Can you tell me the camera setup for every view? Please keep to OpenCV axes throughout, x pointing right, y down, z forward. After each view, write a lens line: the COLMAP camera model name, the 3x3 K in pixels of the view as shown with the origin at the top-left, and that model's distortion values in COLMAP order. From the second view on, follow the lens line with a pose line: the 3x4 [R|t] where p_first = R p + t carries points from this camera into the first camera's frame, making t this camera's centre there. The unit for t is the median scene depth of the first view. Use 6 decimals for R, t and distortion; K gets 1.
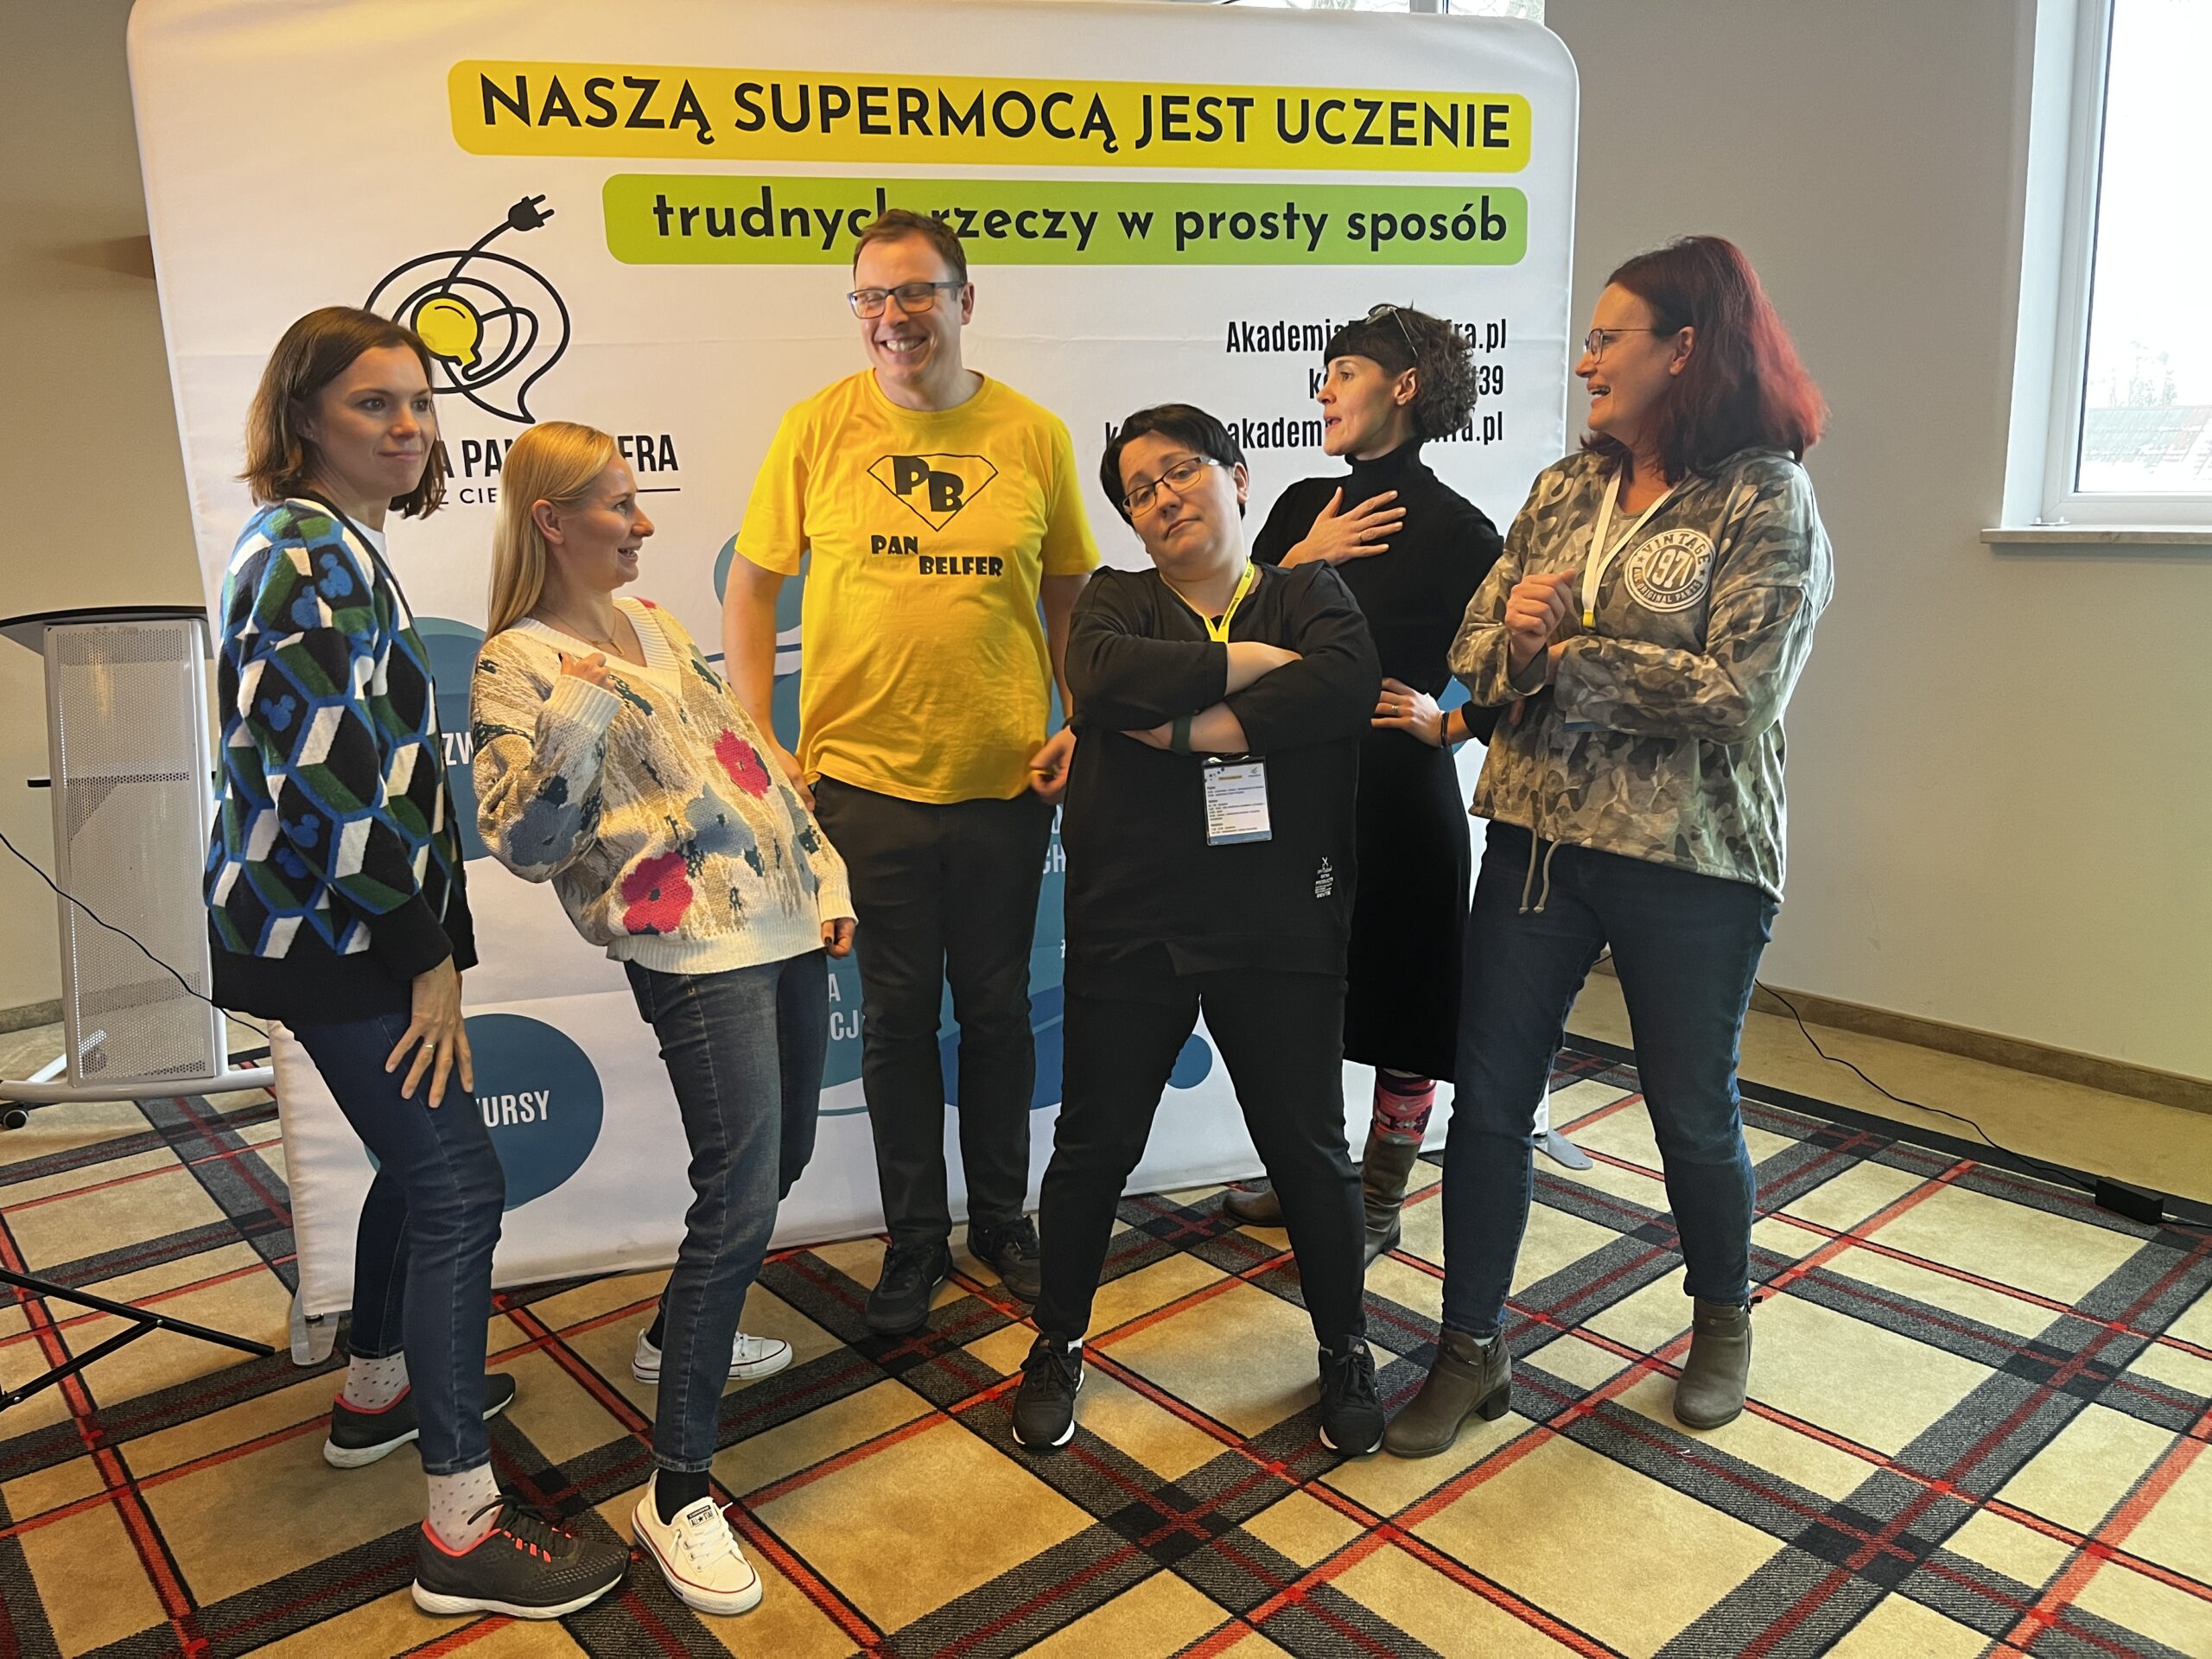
lens RADIAL K [[1660.3, 0, 1085.9], [0, 1660.3, 836.5], [0, 0, 1]] dist [0.055056, -0.076059]
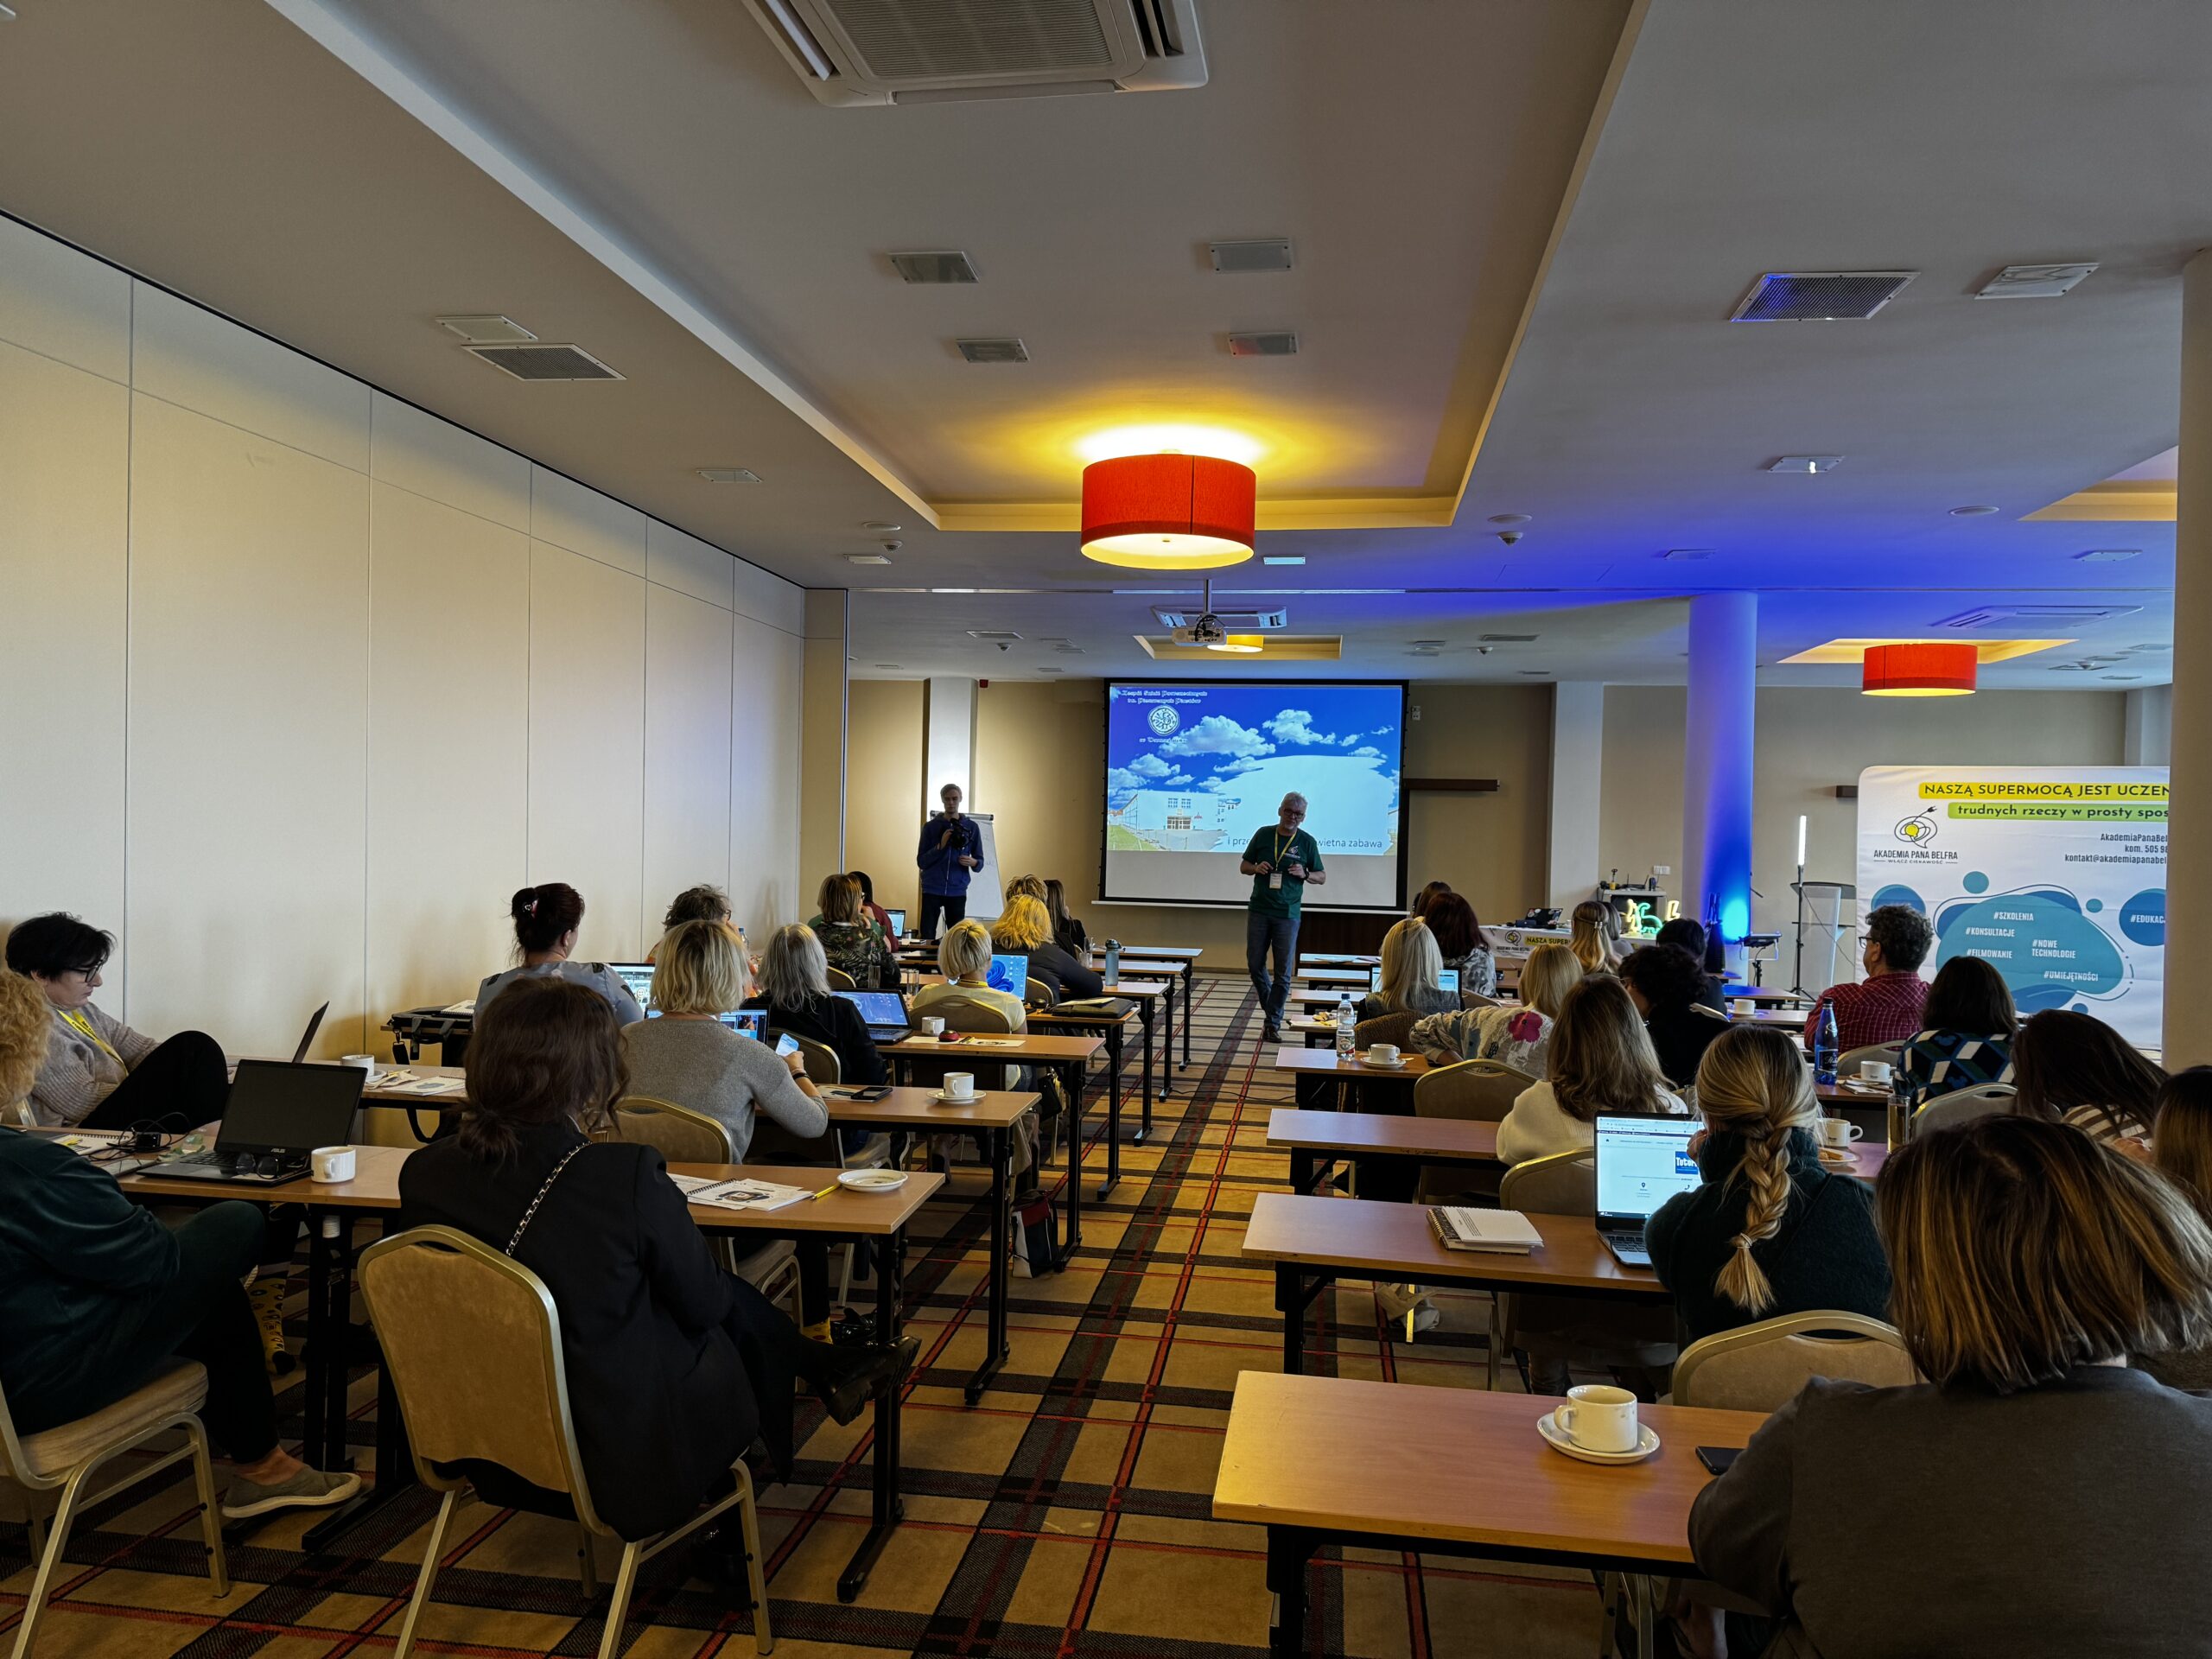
lens RADIAL K [[1652.9, 0, 1107.1], [0, 1652.9, 836.7], [0, 0, 1]] dist [0.050131, -0.021879]
pose [[0.660392, 0.054221, -0.748960, 1.717956], [-0.202652, 0.973252, -0.108228, 0.726186], [0.723059, 0.223252, 0.653716, -3.884742]]
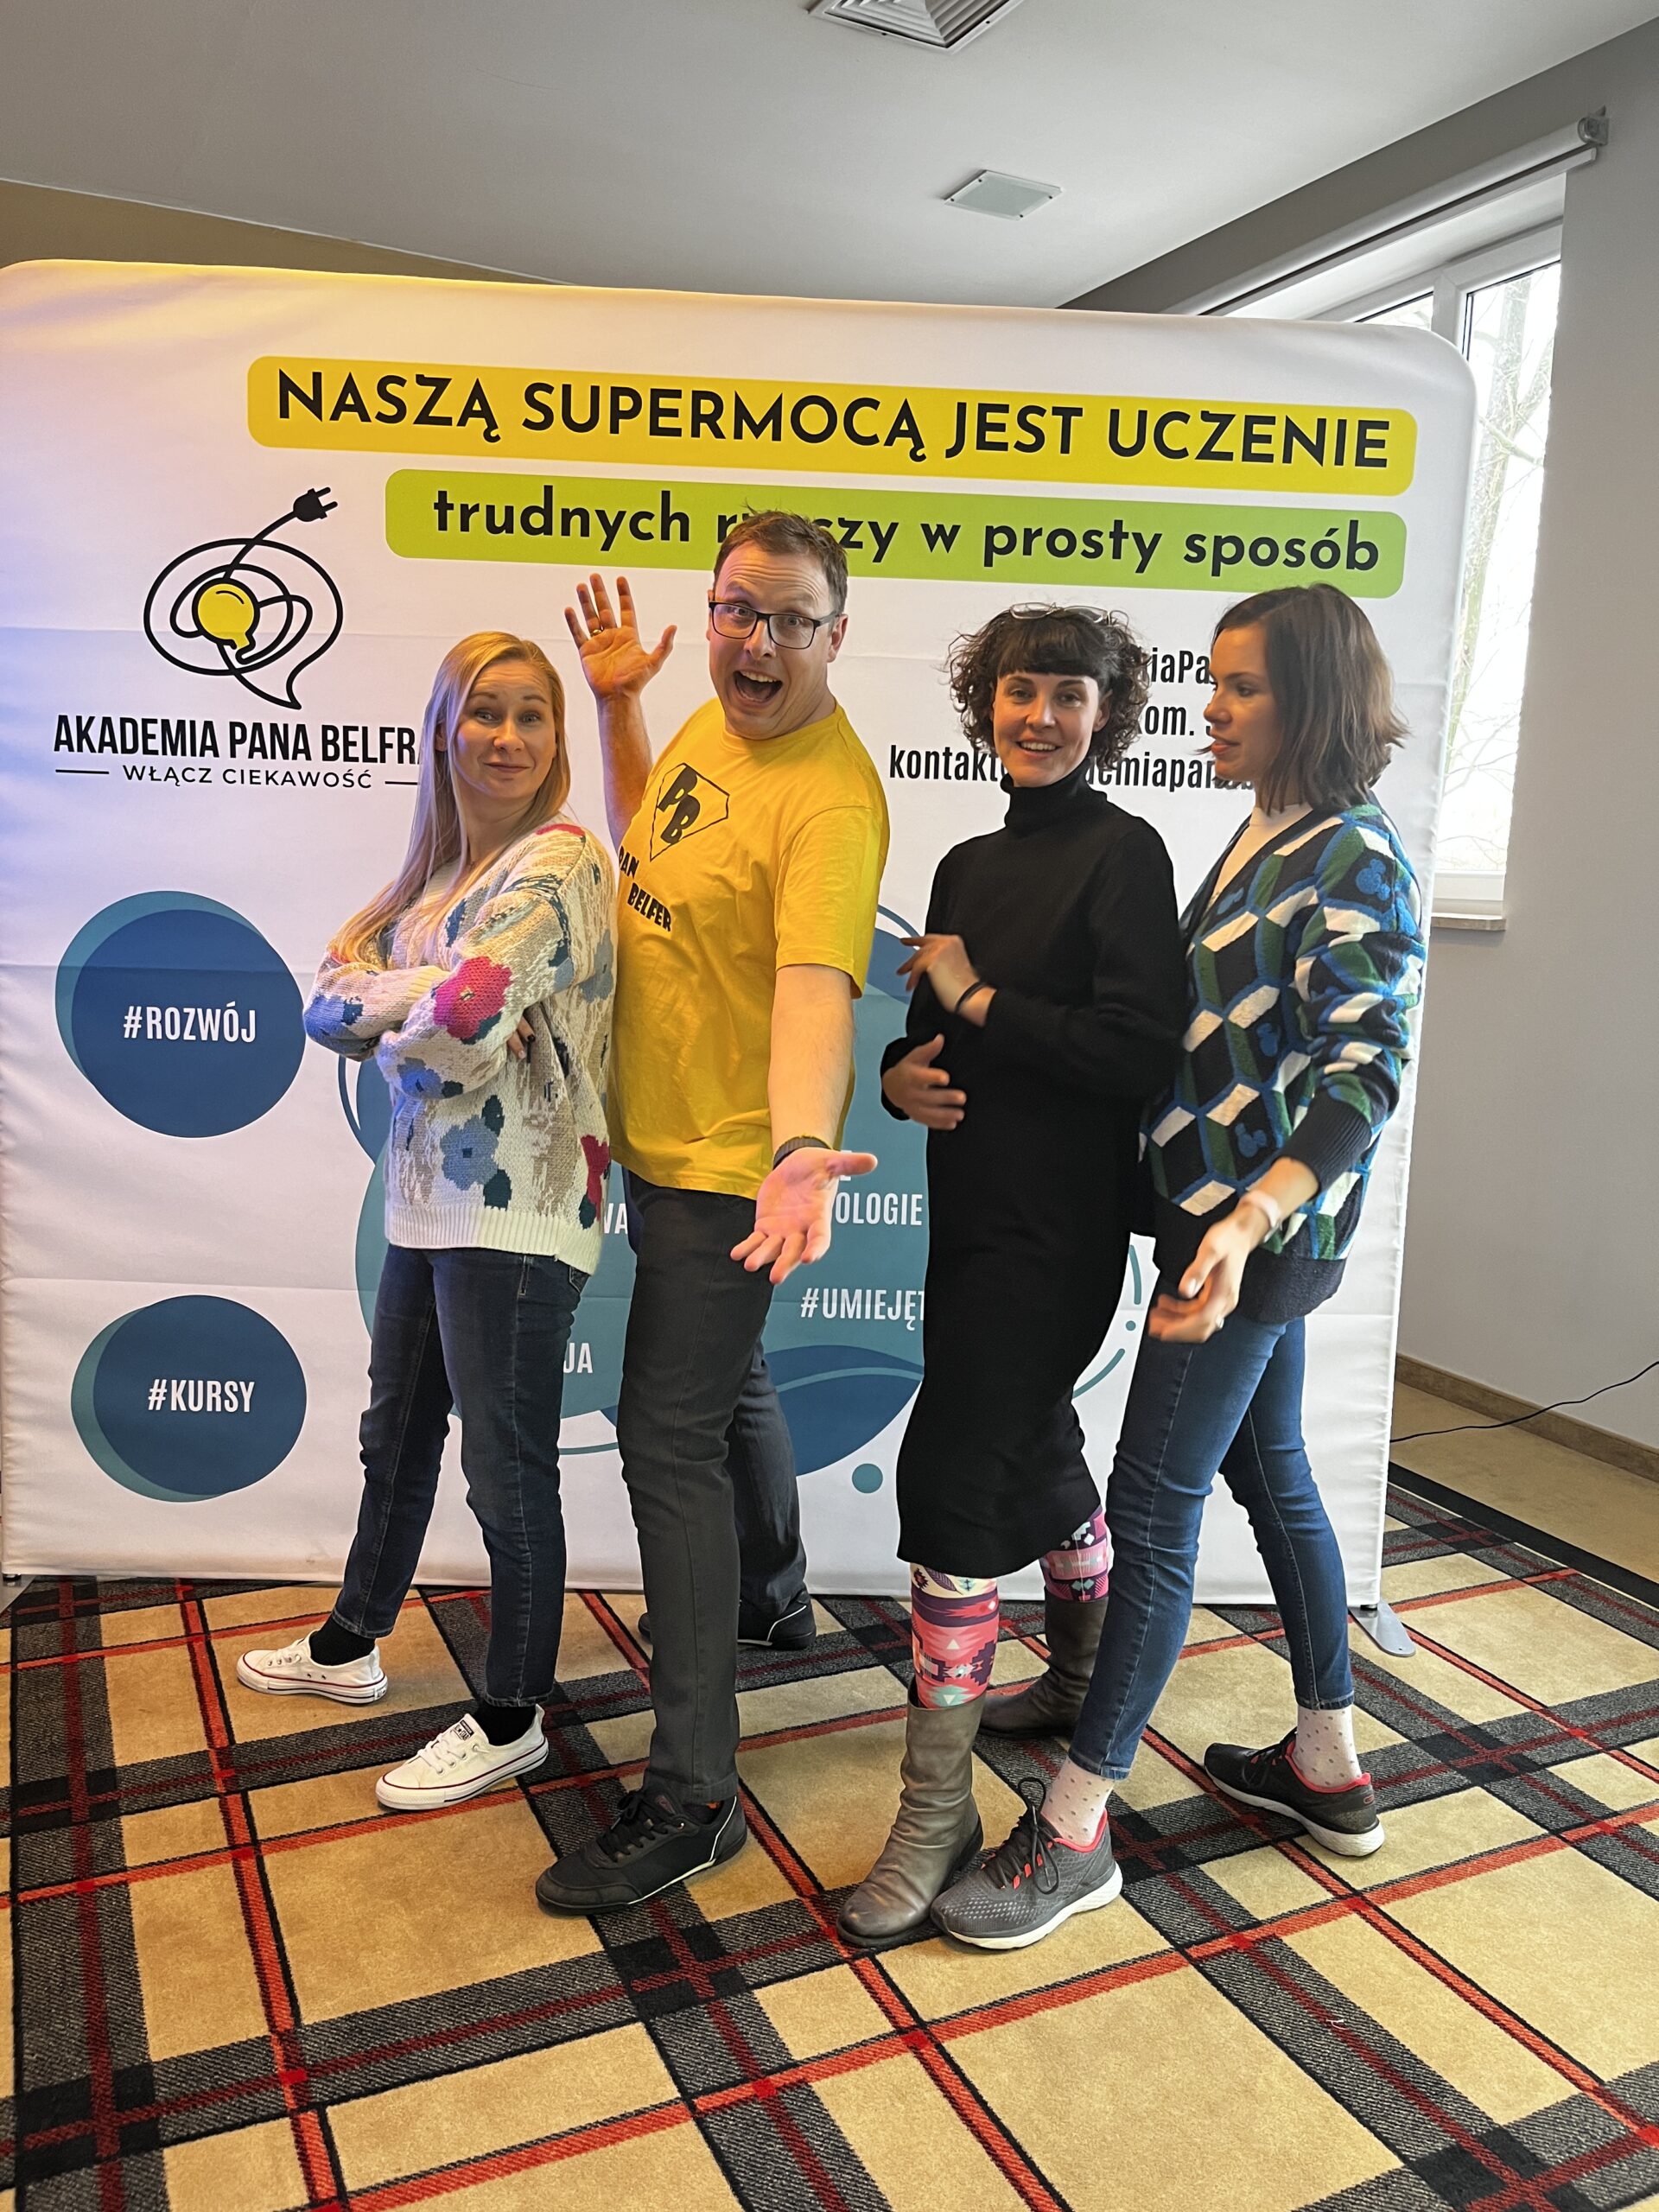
lens RADIAL K [[1660.3, 0, 847.7], [0, 1660.3, 1094.9], [0, 0, 1]] dist [0.055056, -0.076059]
pose [[0.967354, 0.098809, -0.233373, 0.232040], [-0.116862, 0.991031, -0.064808, 0.008366], [0.224877, 0.089964, 0.970225, 0.114573]]
